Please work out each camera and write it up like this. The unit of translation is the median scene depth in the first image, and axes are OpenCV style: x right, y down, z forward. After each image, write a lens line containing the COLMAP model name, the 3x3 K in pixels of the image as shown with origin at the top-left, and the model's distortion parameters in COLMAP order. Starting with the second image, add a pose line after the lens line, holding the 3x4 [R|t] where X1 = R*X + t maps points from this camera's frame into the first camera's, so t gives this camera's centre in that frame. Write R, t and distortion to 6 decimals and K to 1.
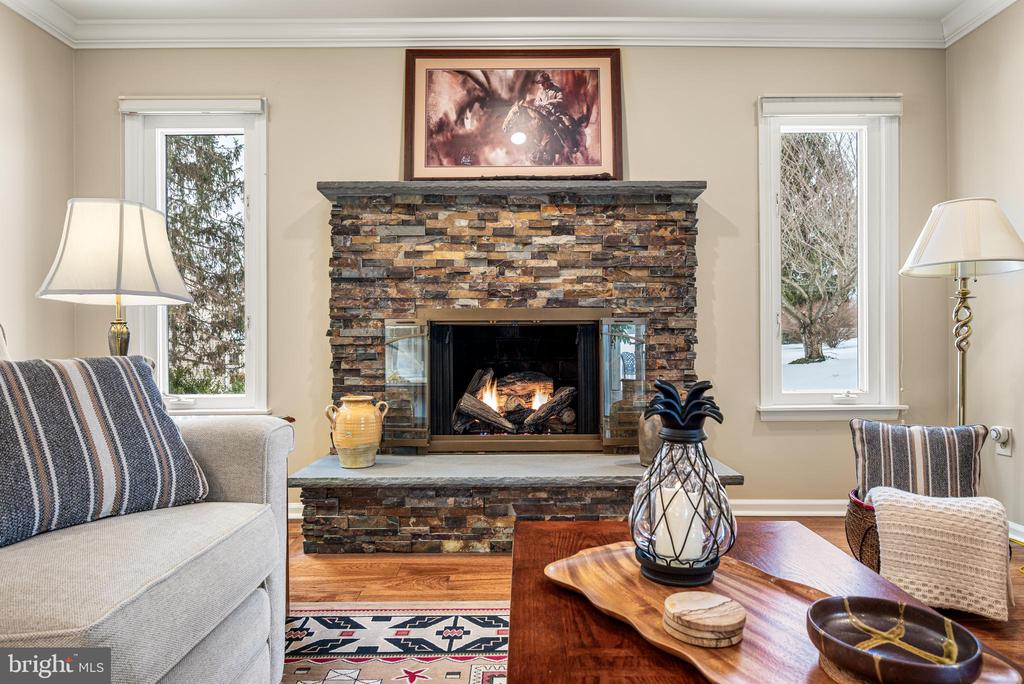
lens RADIAL K [[596.5, 0, 512.0], [0, 596.5, 342.0], [0, 0, 1]] dist [-0.002644, -0.000342]
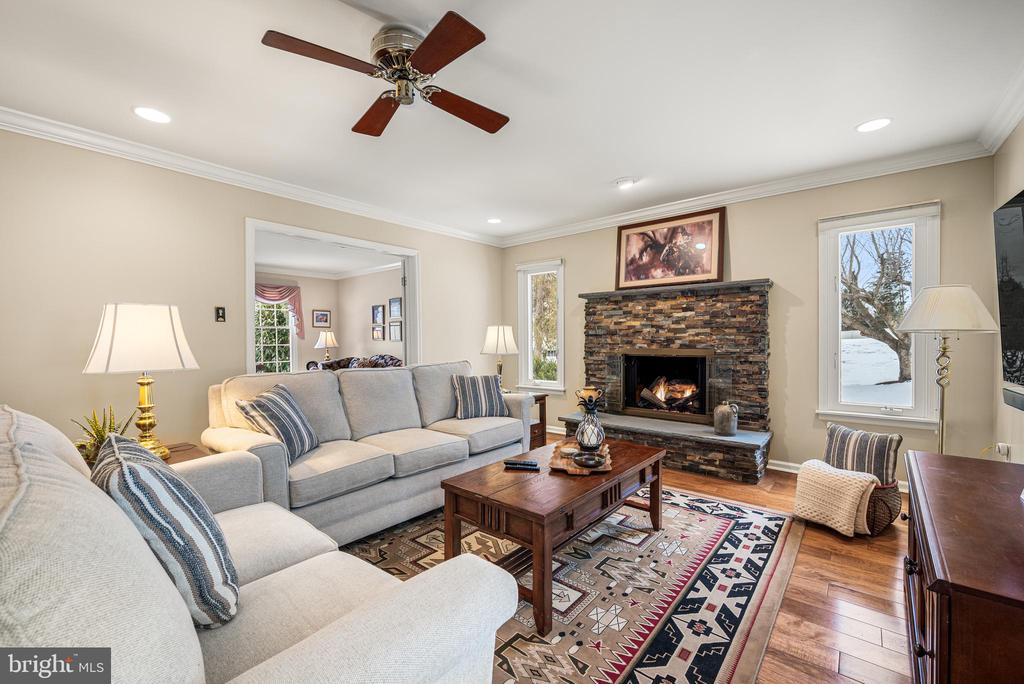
lens RADIAL K [[421.7, 0, 517.3], [0, 421.7, 345.9], [0, 0, 1]] dist [-0.009916, -0.000123]
pose [[0.762564, 0.012004, -0.646801, 0.550922], [0.005116, 0.999685, 0.024585, -0.103533], [0.646892, -0.022057, 0.762263, -0.414783]]
